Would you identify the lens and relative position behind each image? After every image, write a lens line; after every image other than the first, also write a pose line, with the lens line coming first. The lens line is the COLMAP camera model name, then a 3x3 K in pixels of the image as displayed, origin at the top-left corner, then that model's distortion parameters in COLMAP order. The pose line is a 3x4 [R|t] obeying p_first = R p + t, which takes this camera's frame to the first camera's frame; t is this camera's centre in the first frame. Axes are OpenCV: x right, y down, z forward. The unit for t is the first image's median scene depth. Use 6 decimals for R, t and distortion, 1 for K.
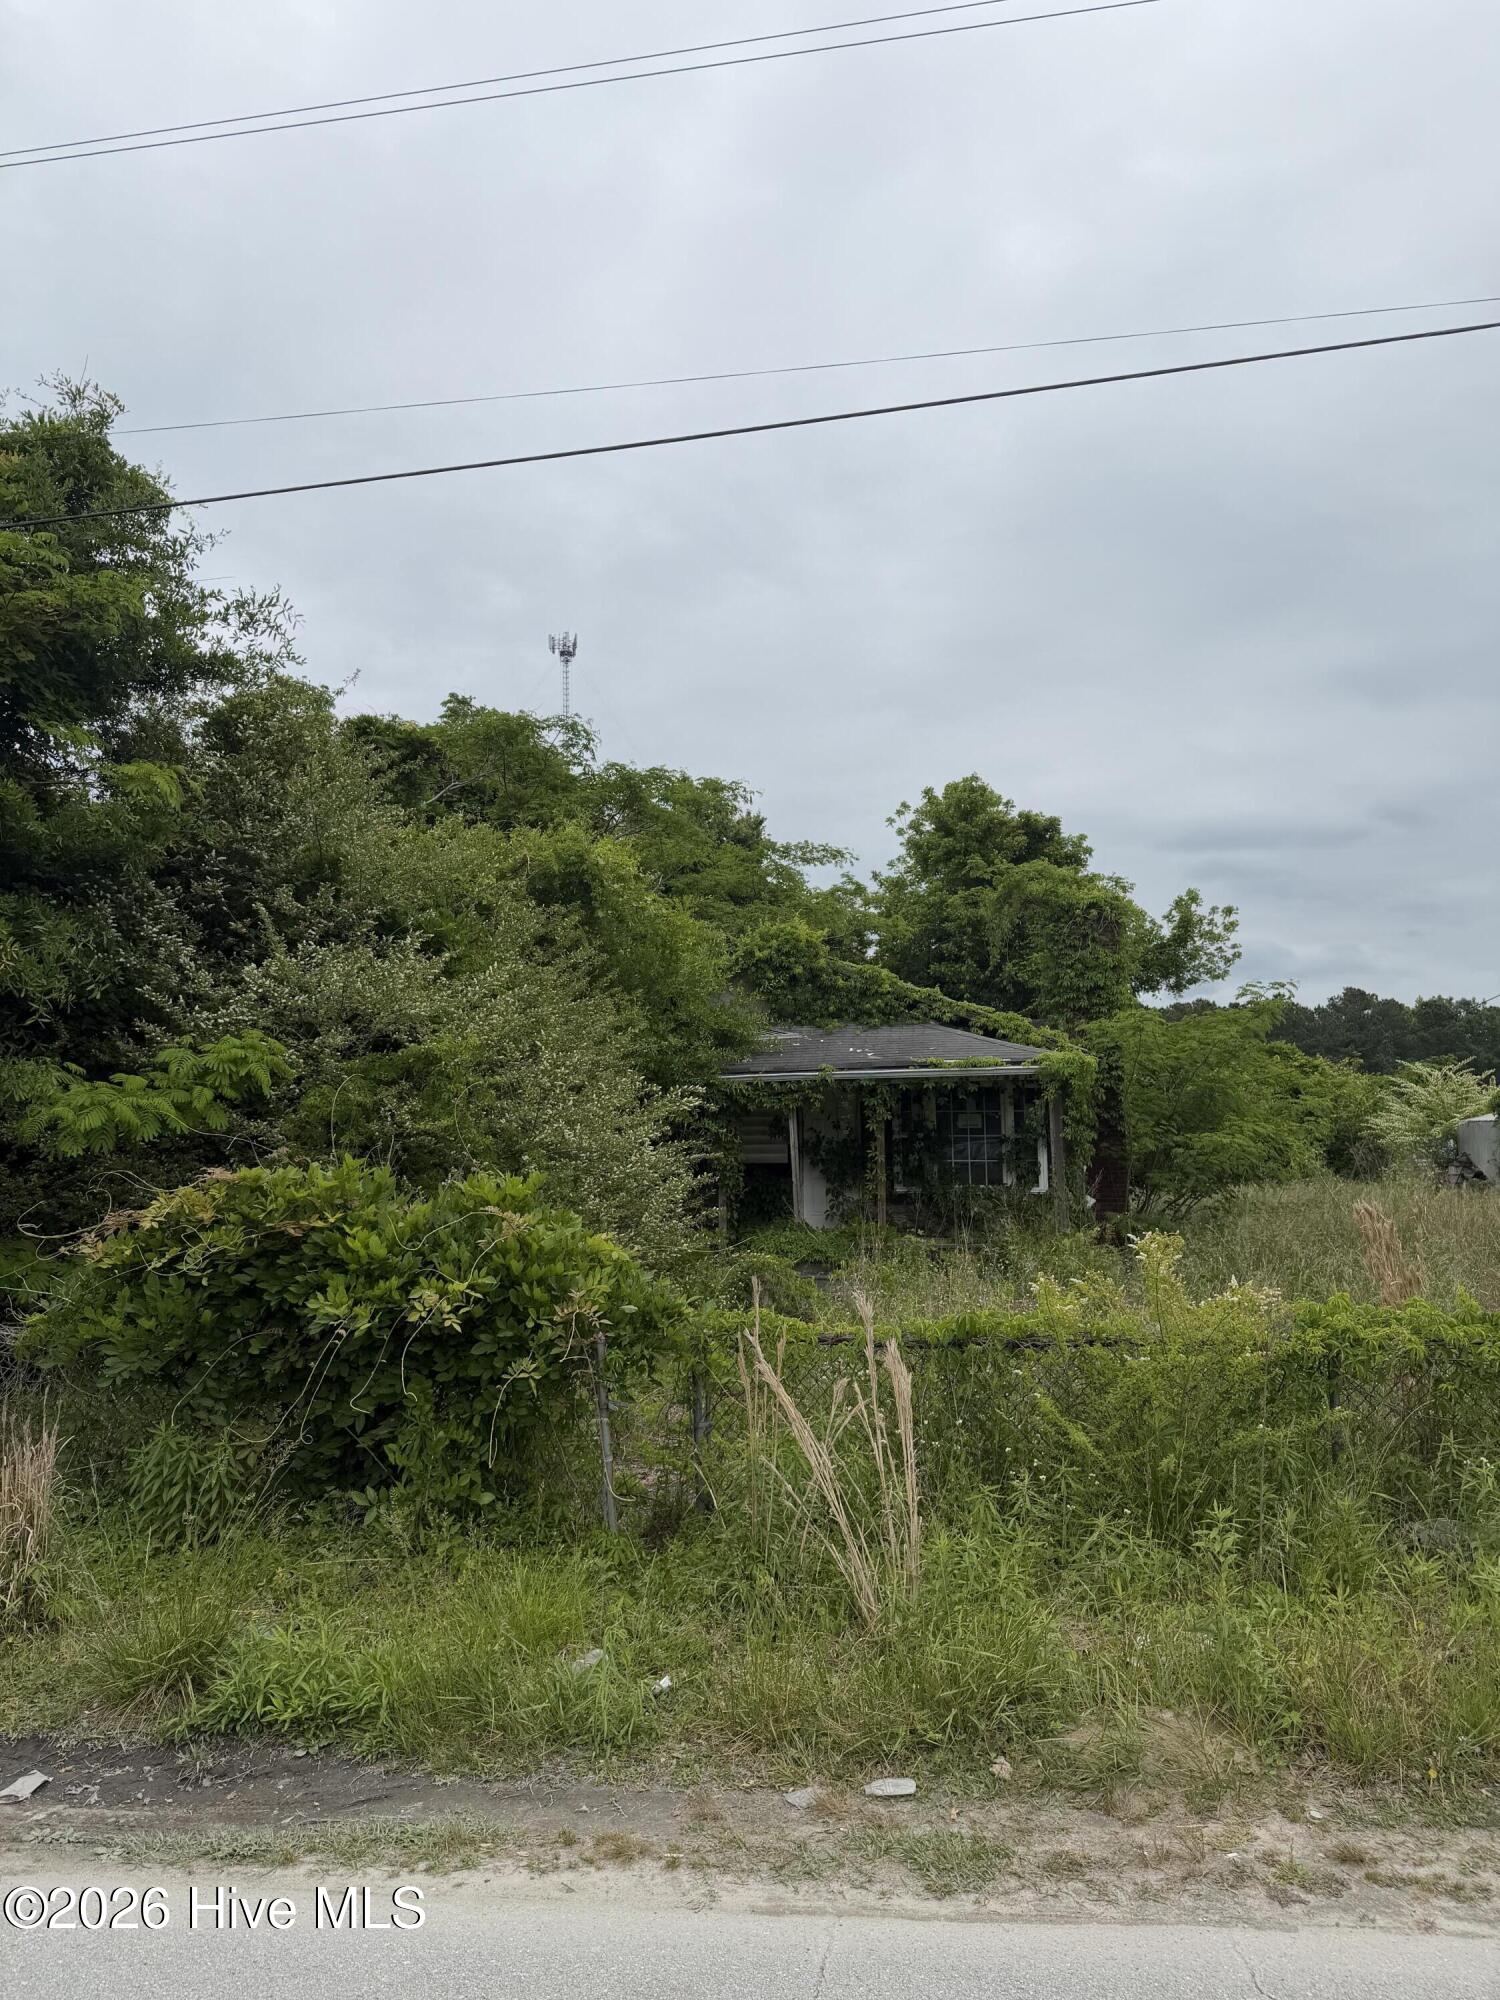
lens RADIAL K [[1359.4, 0, 750.0], [0, 1359.4, 1000.0], [0, 0, 1]] dist [0.089744, -0.097978]
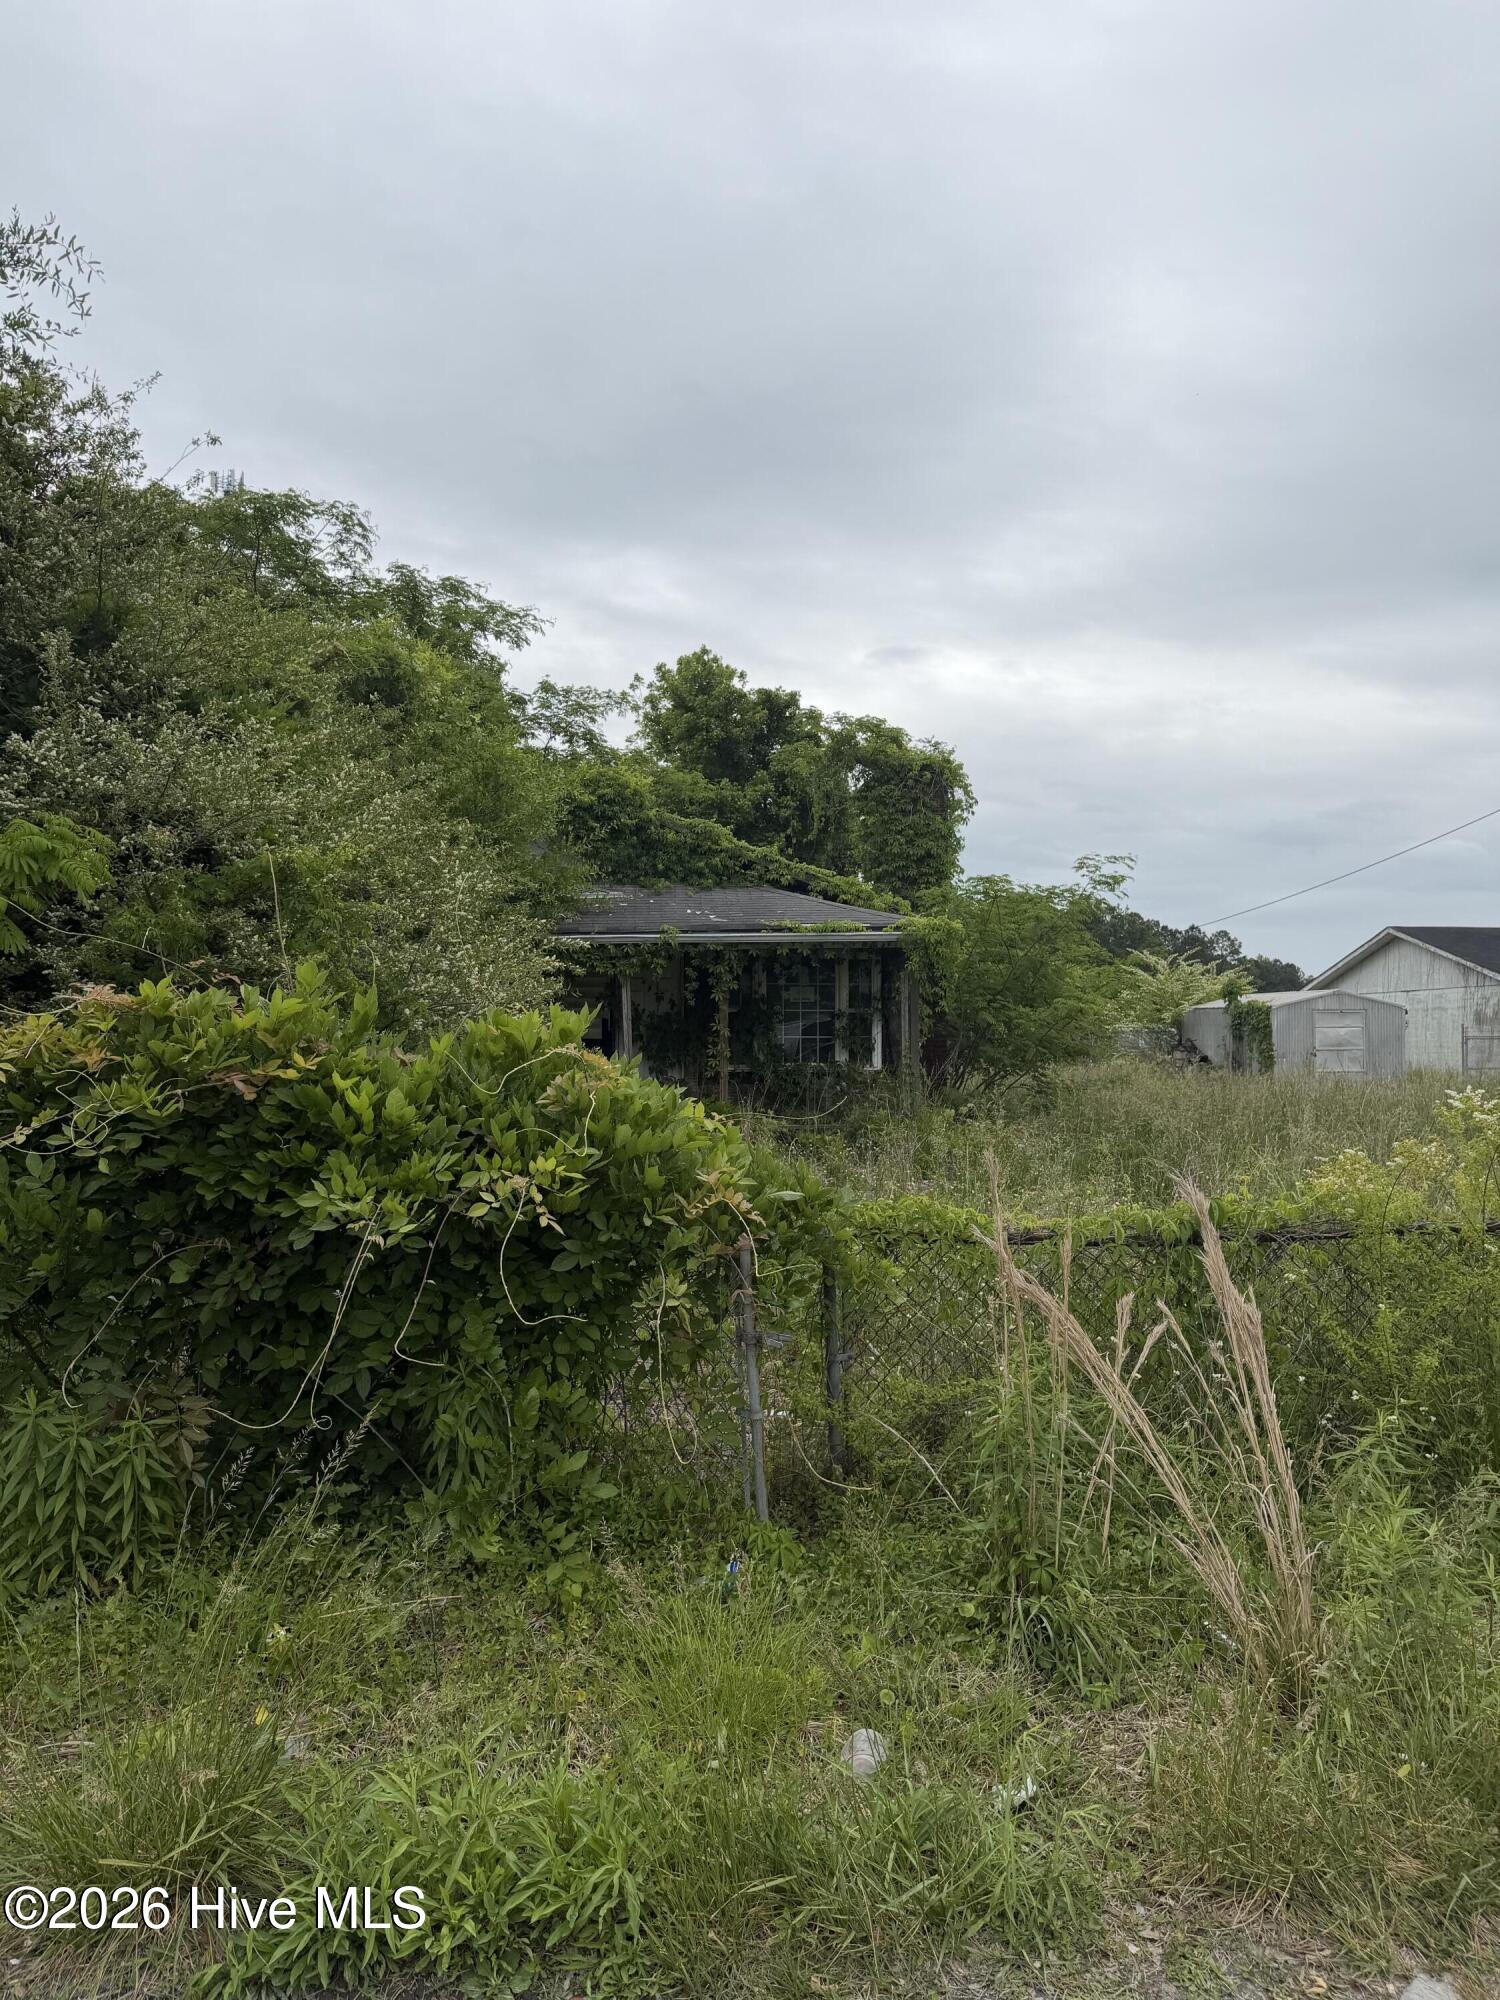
lens RADIAL K [[1359.4, 0, 750.0], [0, 1359.4, 1000.0], [0, 0, 1]] dist [0.089744, -0.097978]
pose [[0.973561, 0.012605, 0.228081, -0.092771], [-0.030325, 0.996771, 0.074357, 0.028108], [-0.226407, -0.079307, 0.970799, 0.126541]]
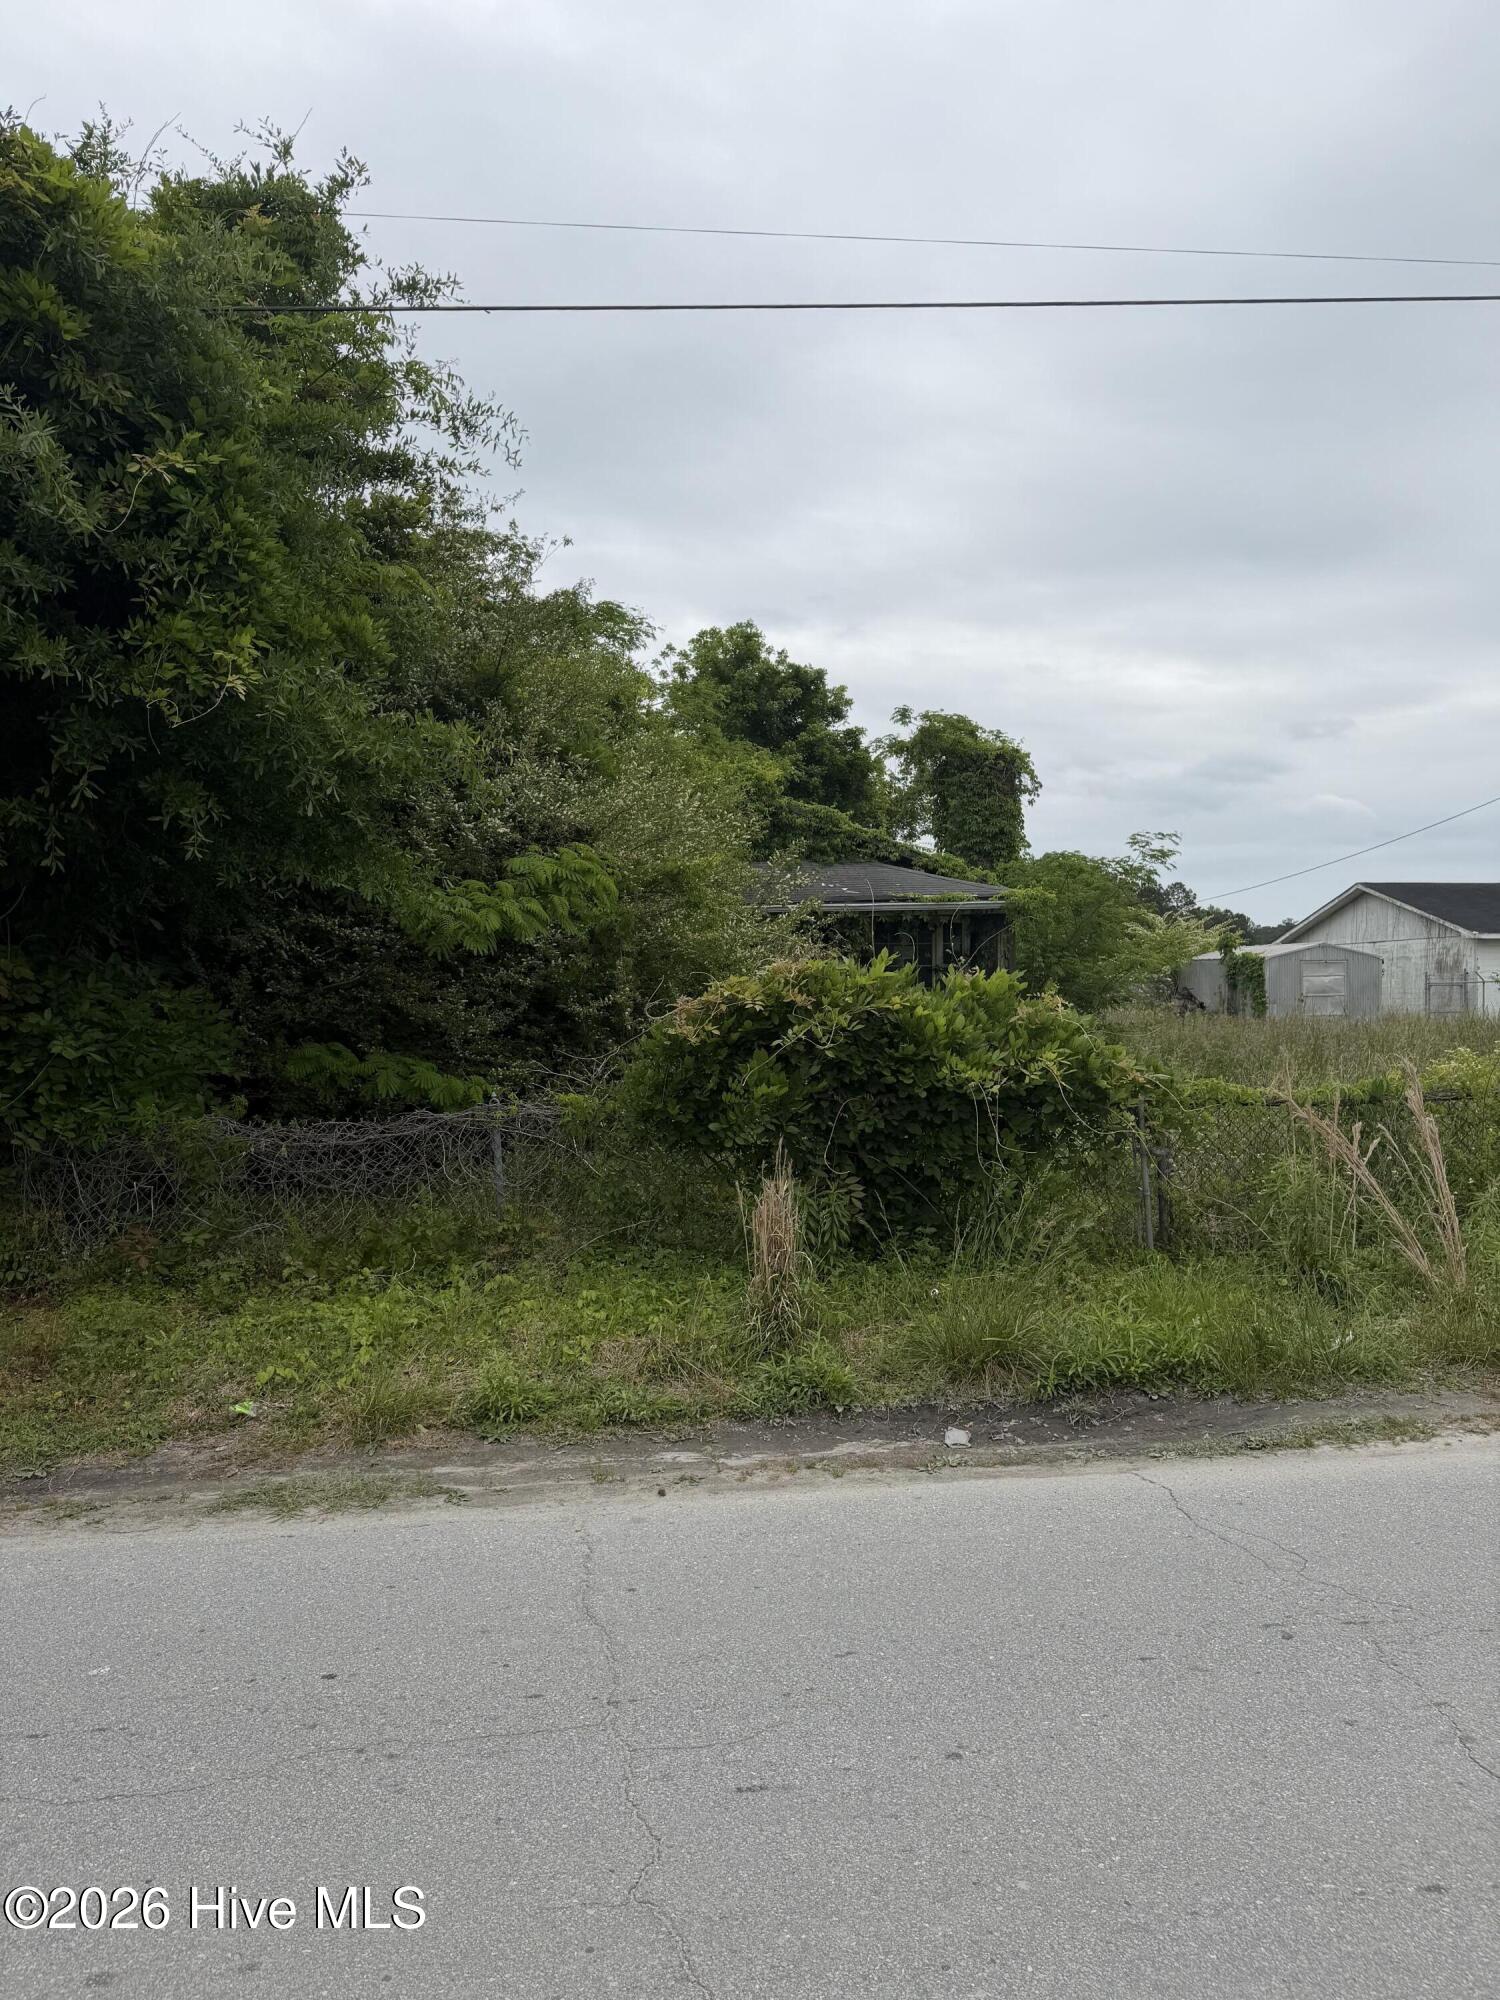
lens RADIAL K [[1359.4, 0, 750.0], [0, 1359.4, 1000.0], [0, 0, 1]] dist [0.089744, -0.097978]
pose [[0.965114, -0.002949, 0.261814, -0.272248], [-0.026266, 0.993802, 0.108019, 0.013282], [-0.260510, -0.111127, 0.959054, -0.022907]]
